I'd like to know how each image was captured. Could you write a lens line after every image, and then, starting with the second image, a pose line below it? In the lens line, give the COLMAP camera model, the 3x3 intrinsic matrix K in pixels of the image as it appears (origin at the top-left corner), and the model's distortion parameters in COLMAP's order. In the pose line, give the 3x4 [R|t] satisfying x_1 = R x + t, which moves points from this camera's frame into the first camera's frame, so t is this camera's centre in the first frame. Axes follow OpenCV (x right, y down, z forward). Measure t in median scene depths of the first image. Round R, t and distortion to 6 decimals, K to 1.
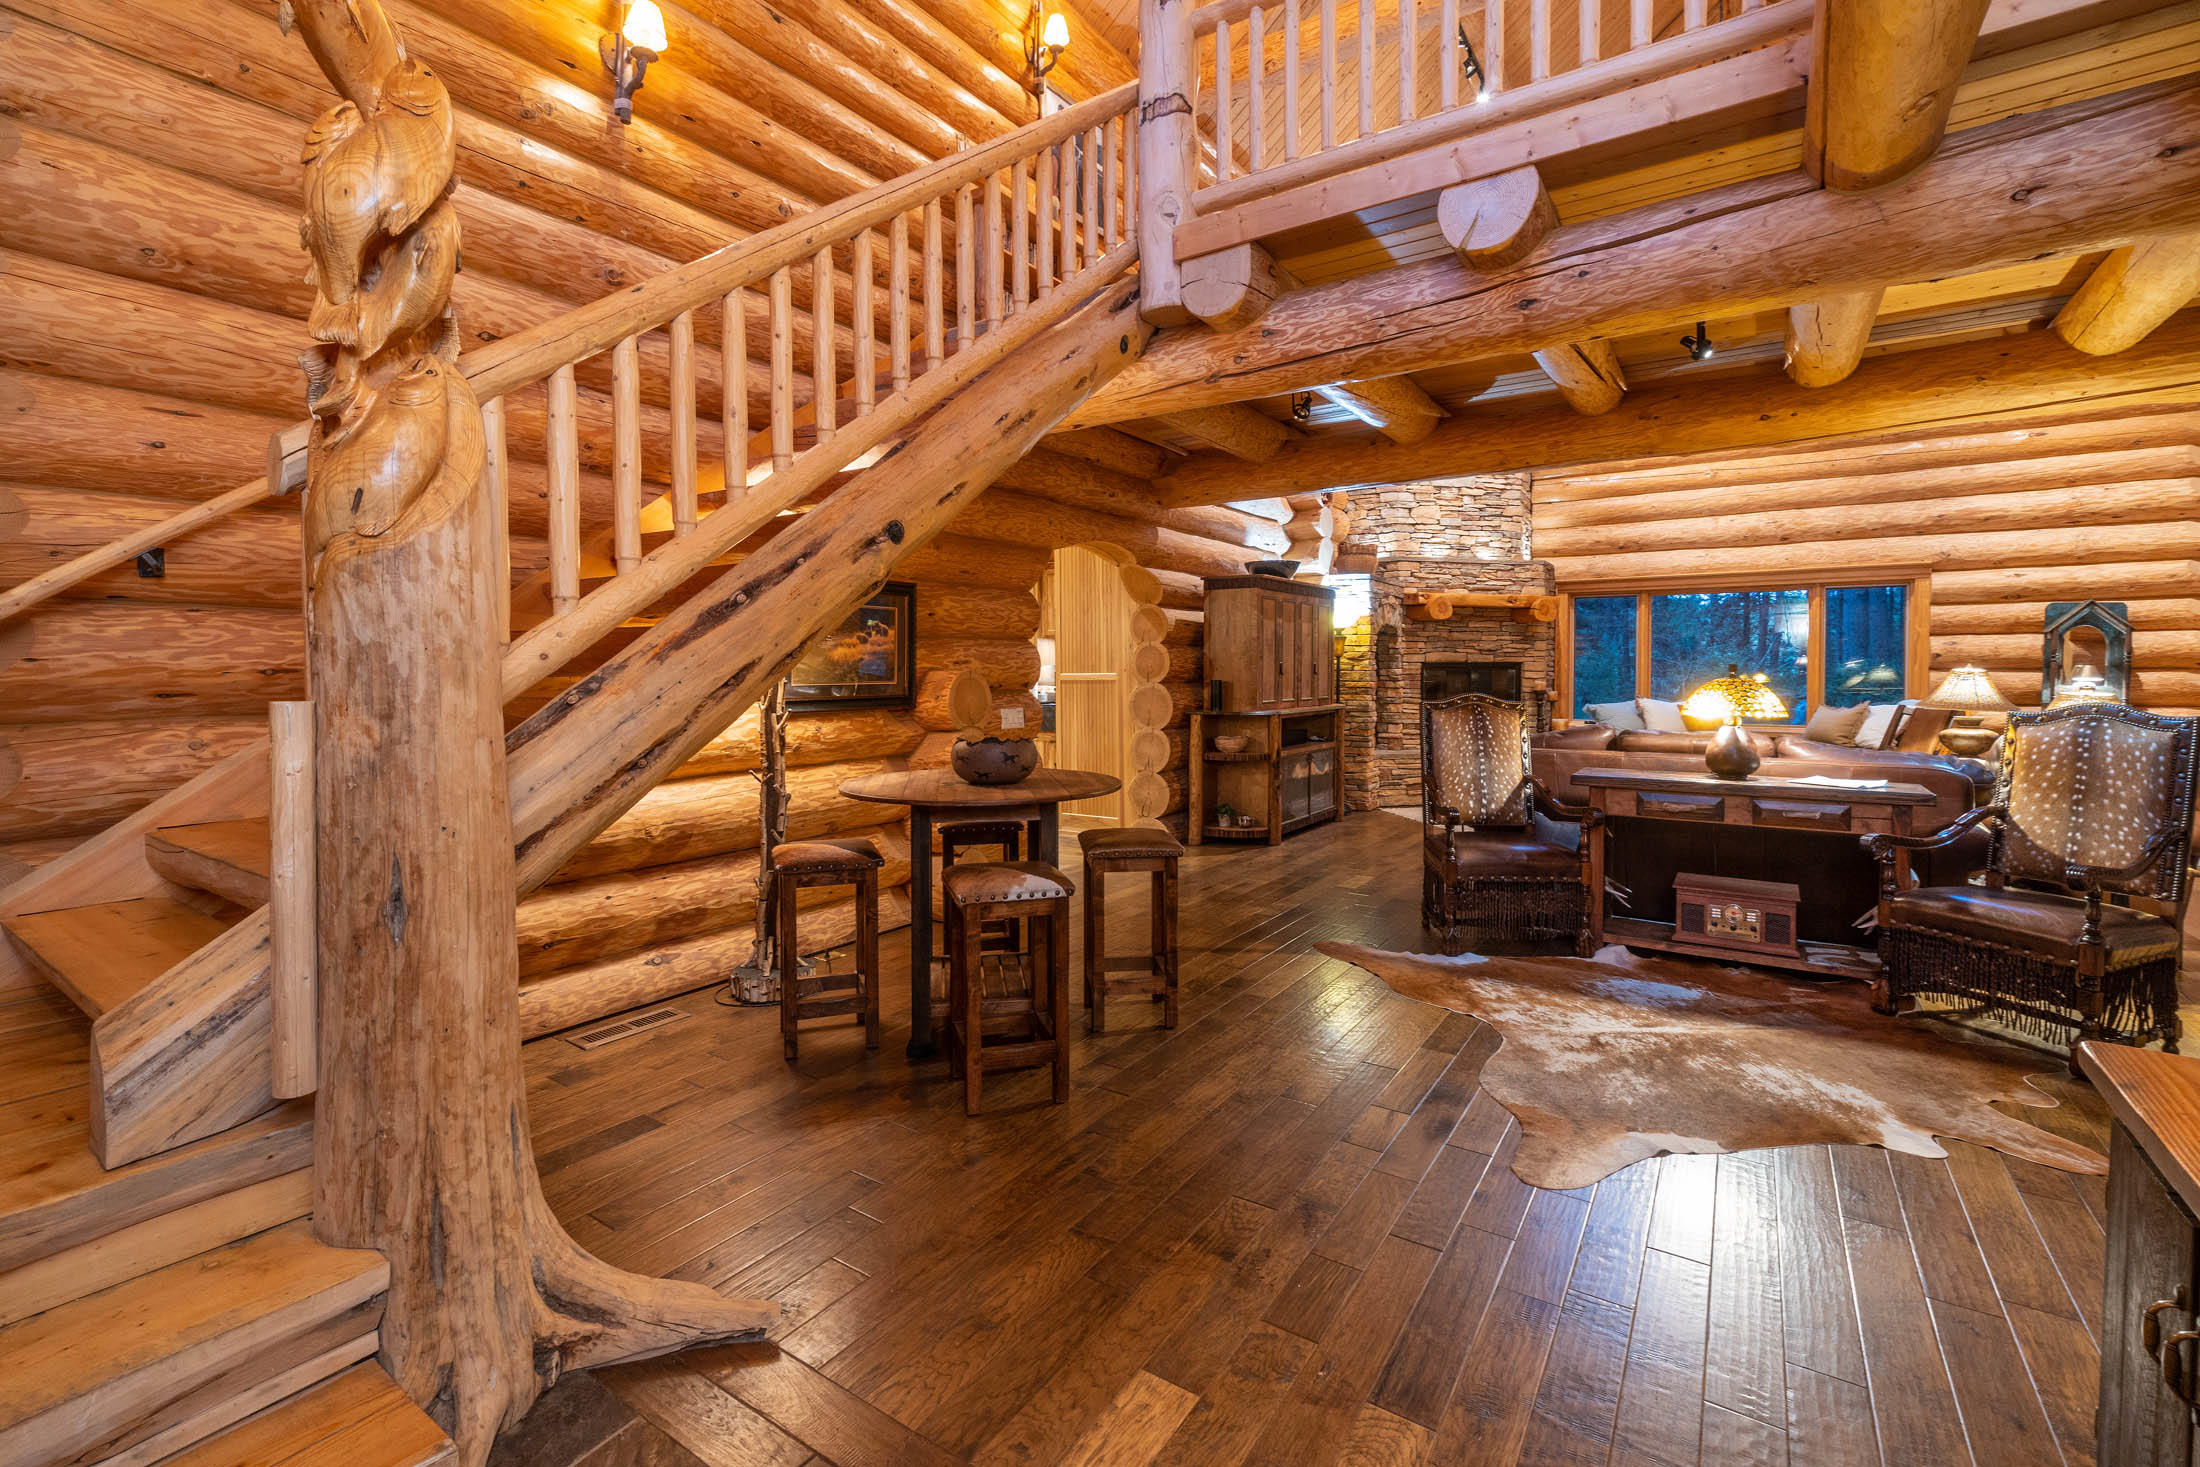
lens RADIAL K [[948.0, 0, 1101.1], [0, 948.0, 680.4], [0, 0, 1]] dist [-0.000944, 0.000003]
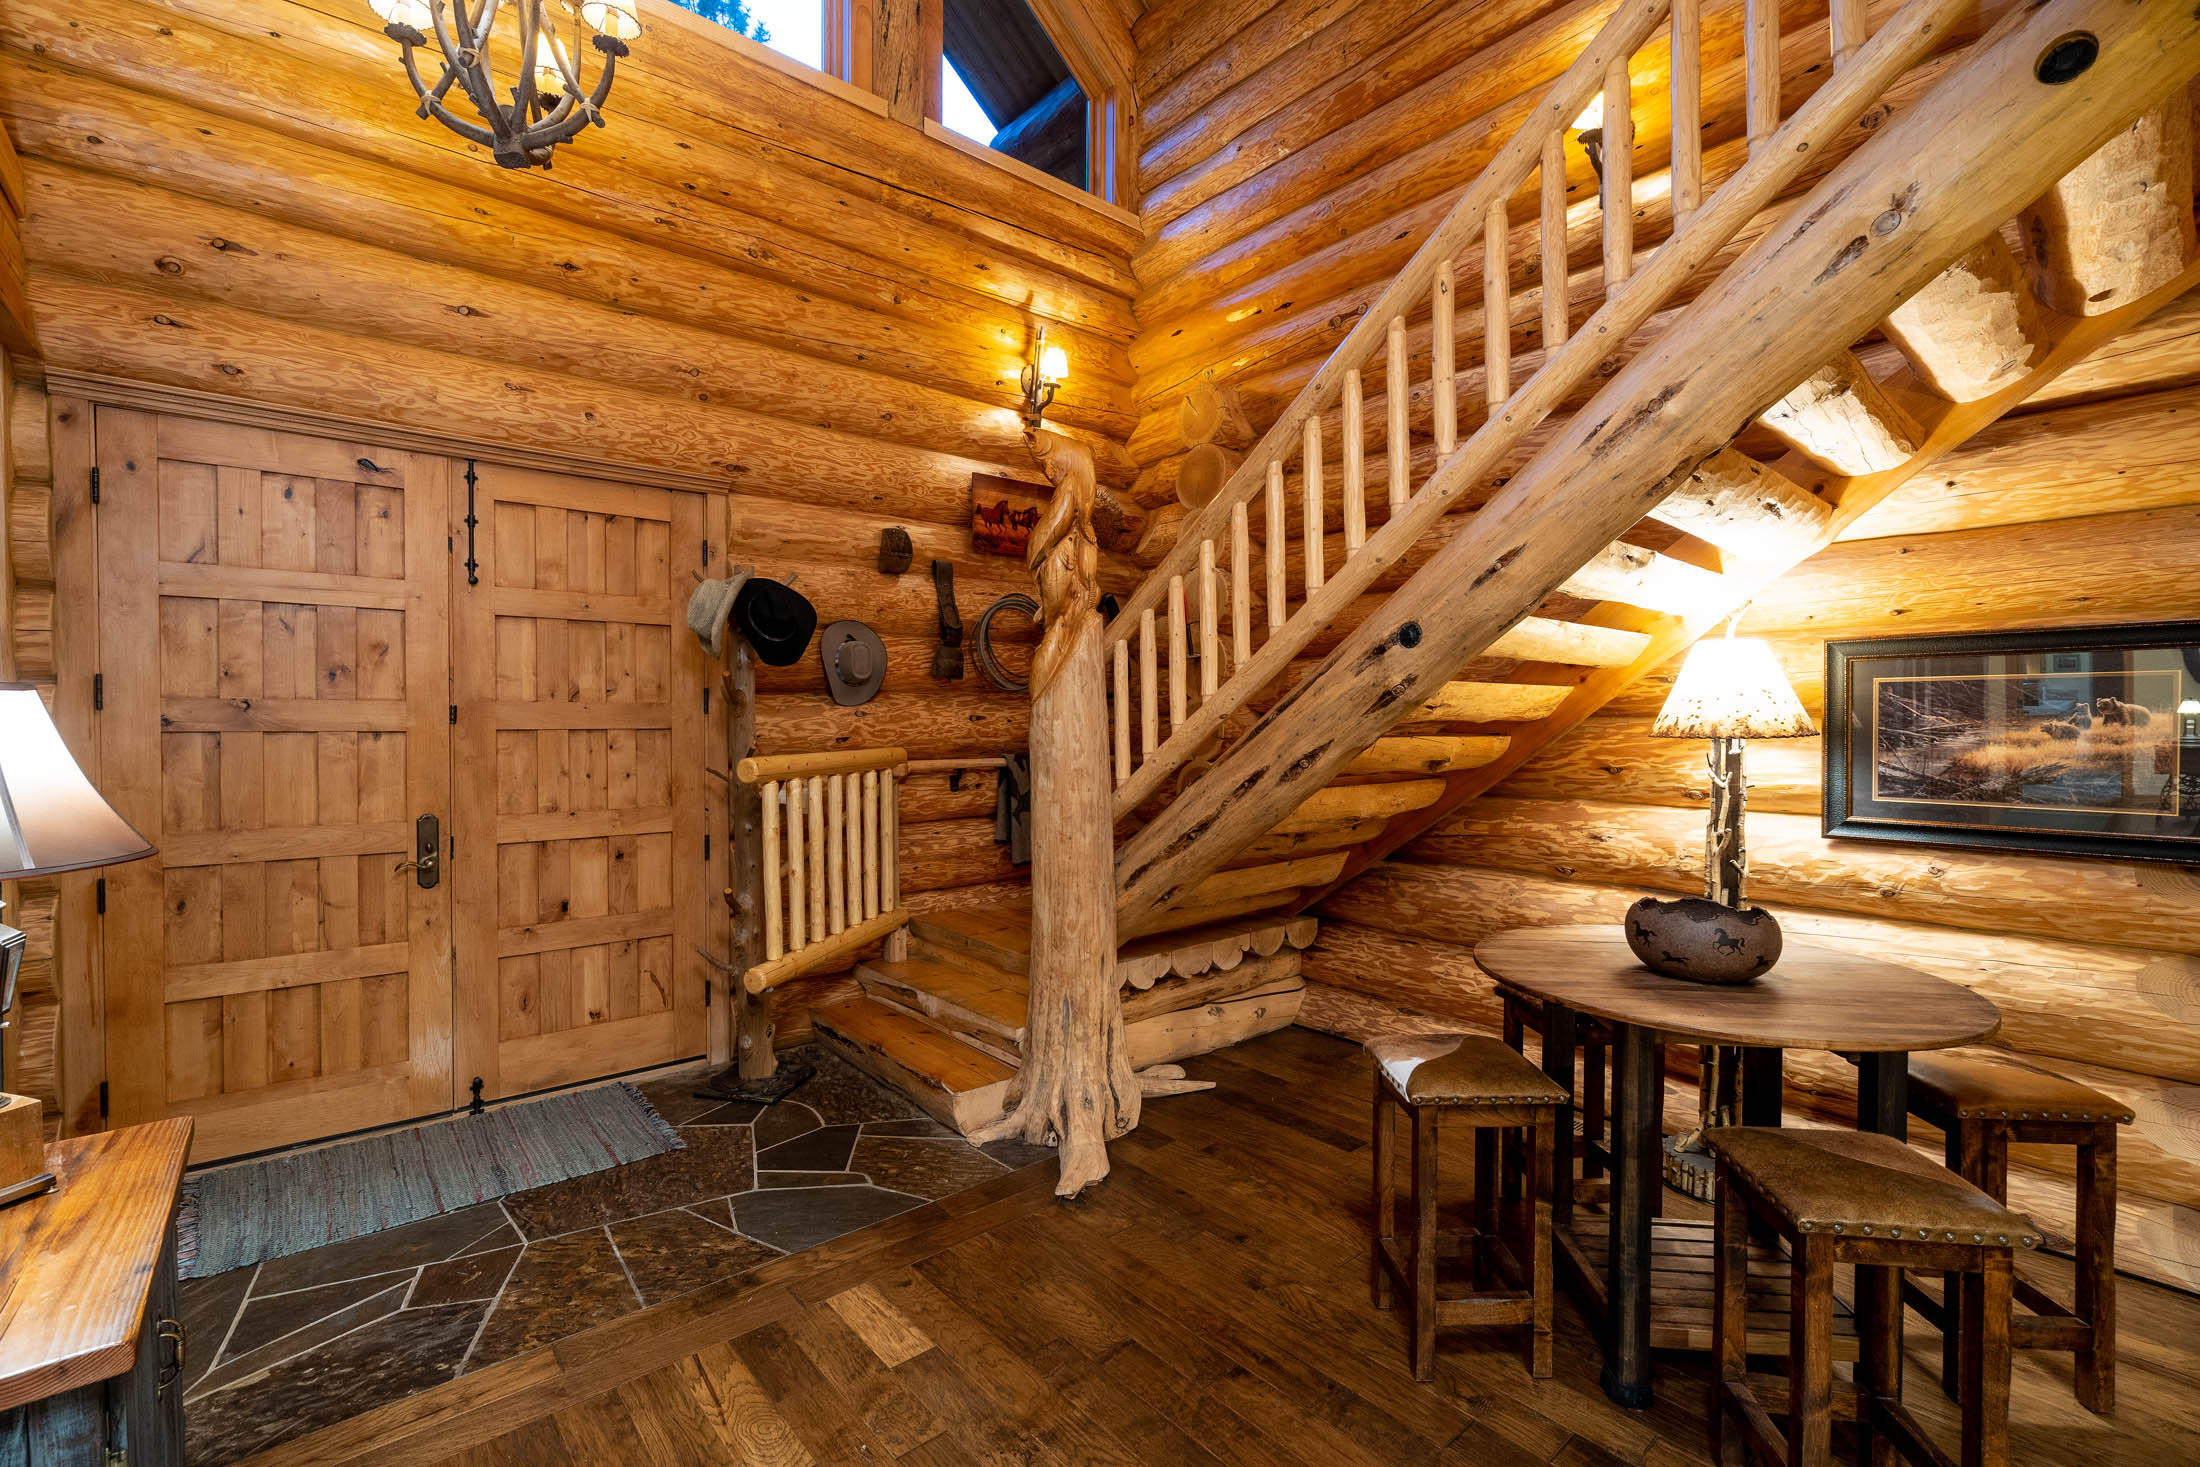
lens RADIAL K [[979.5, 0, 1100.0], [0, 979.5, 733.5], [0, 0, 1]] dist [-0.008761, 0.000106]
pose [[-0.267105, 0.011897, -0.963594, 0.783692], [-0.014809, 0.999755, 0.016449, -0.072590], [0.963554, 0.018663, -0.266863, 0.984755]]
